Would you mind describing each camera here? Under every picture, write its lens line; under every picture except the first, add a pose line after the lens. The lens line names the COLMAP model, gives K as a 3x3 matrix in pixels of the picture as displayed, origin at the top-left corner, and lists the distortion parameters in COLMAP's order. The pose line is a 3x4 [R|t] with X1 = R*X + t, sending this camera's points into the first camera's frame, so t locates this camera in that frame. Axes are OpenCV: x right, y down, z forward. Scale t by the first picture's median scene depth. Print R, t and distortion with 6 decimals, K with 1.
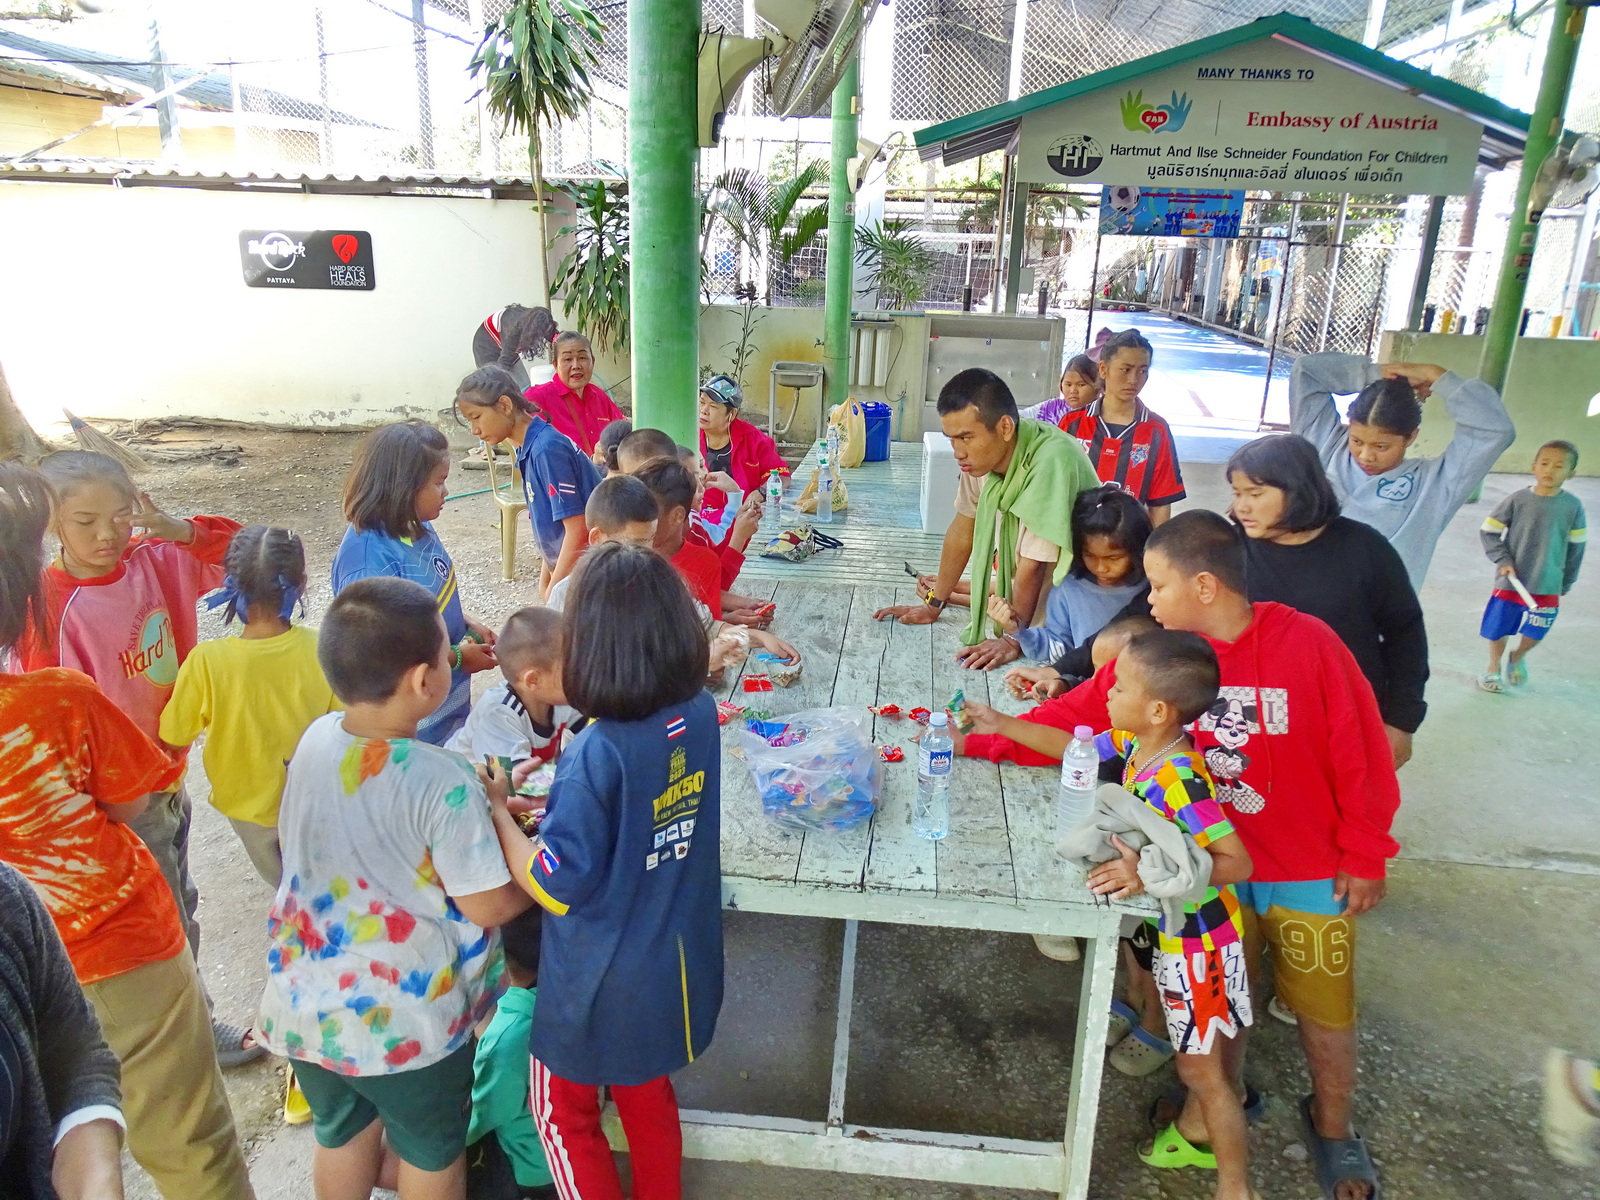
lens RADIAL K [[1124.4, 0, 808.0], [0, 1124.4, 596.6], [0, 0, 1]] dist [-0.014065, 0.005331]
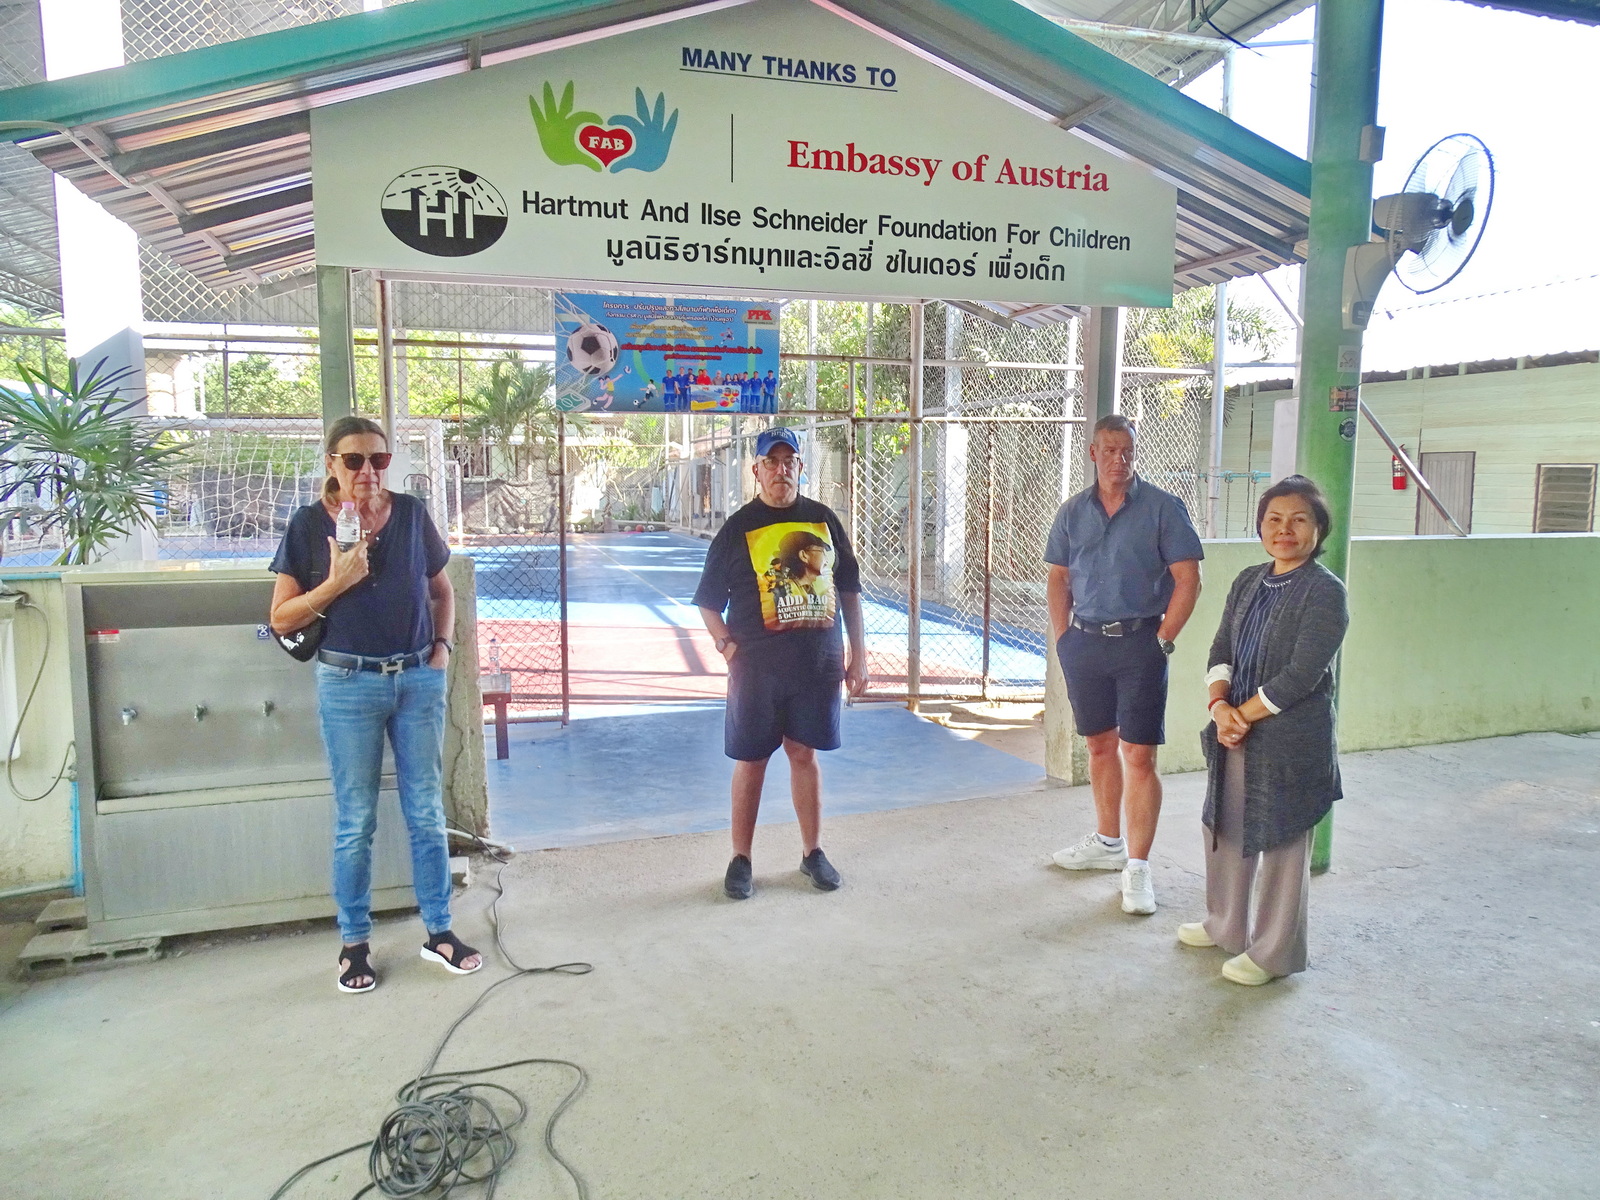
lens RADIAL K [[1124.4, 0, 805.8], [0, 1124.4, 598.8], [0, 0, 1]] dist [-0.014065, 0.005331]
pose [[0.918104, -0.072659, 0.389623, 0.185645], [0.145880, 0.975991, -0.161742, -0.146052], [-0.368517, 0.205334, 0.906660, 0.571138]]
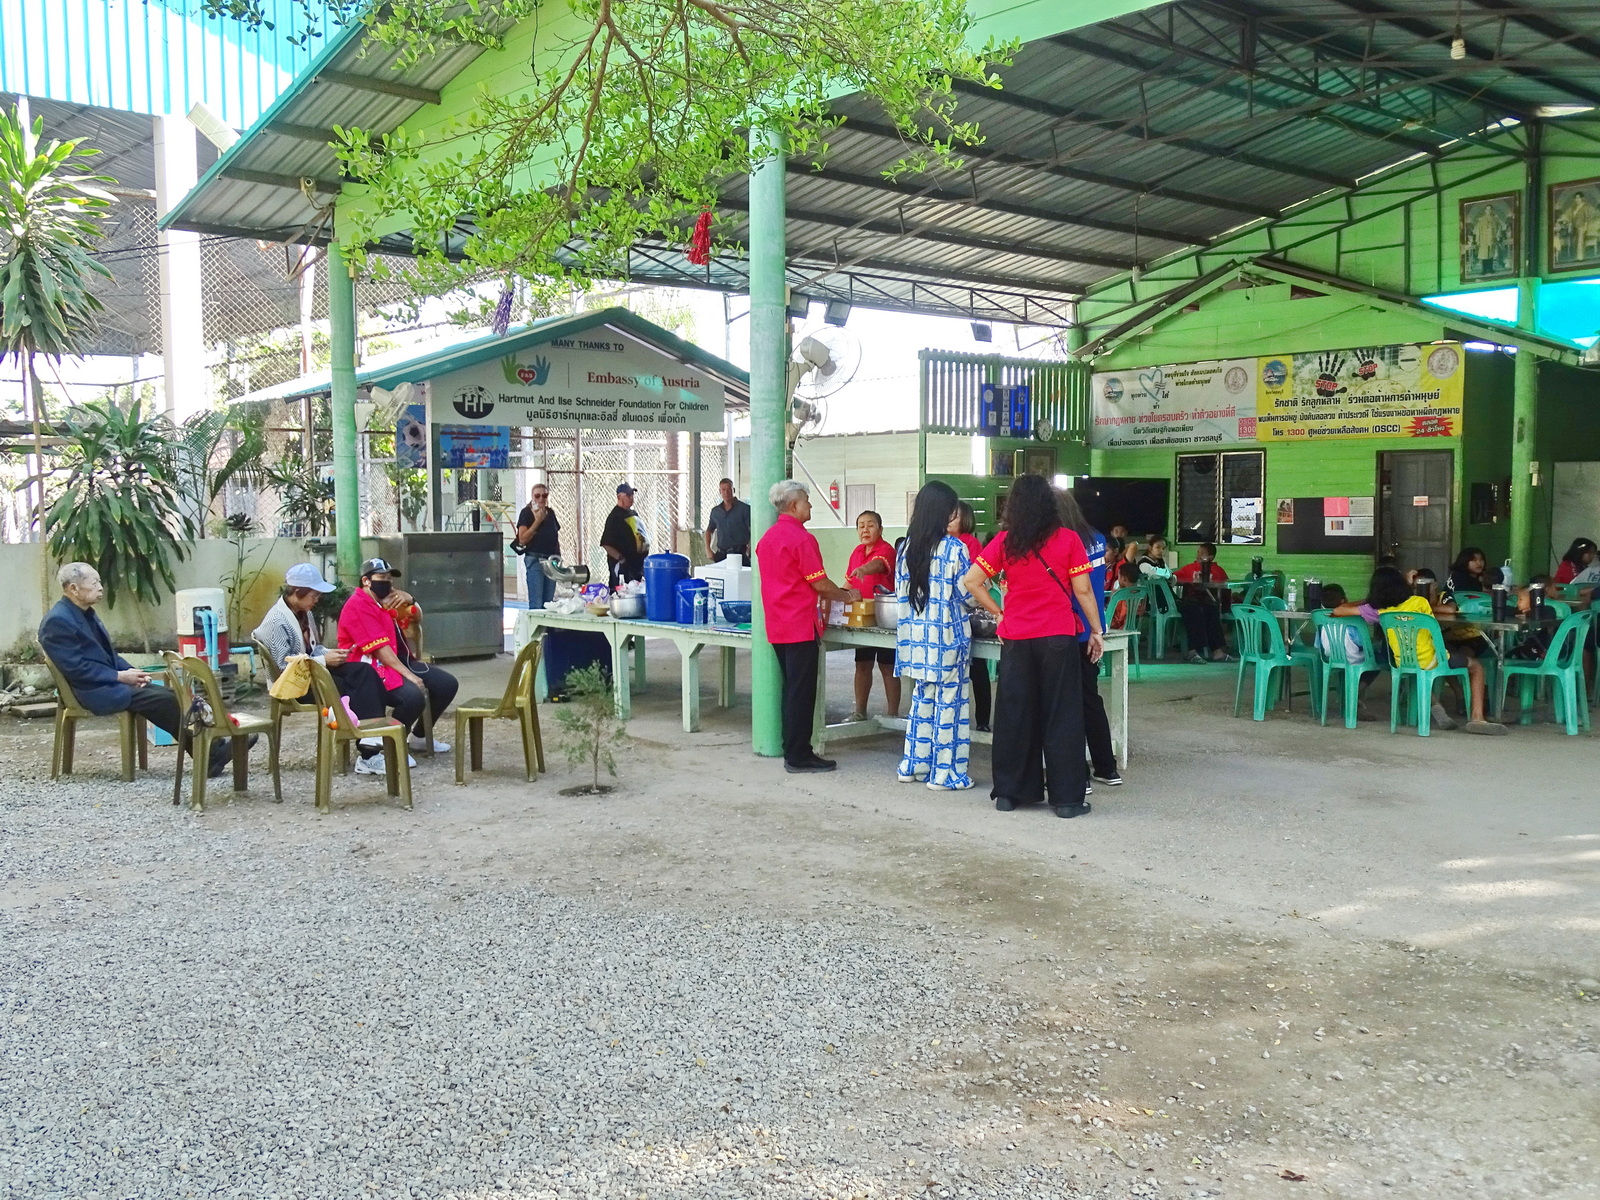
lens RADIAL K [[1515.2, 0, 804.5], [0, 1515.2, 608.8], [0, 0, 1]] dist [0.013346, 0.000000]
pose [[0.666056, -0.089723, 0.740486, -0.756641], [0.255525, 0.960116, -0.113506, 0.095049], [-0.700768, 0.264815, 0.662418, -0.268826]]
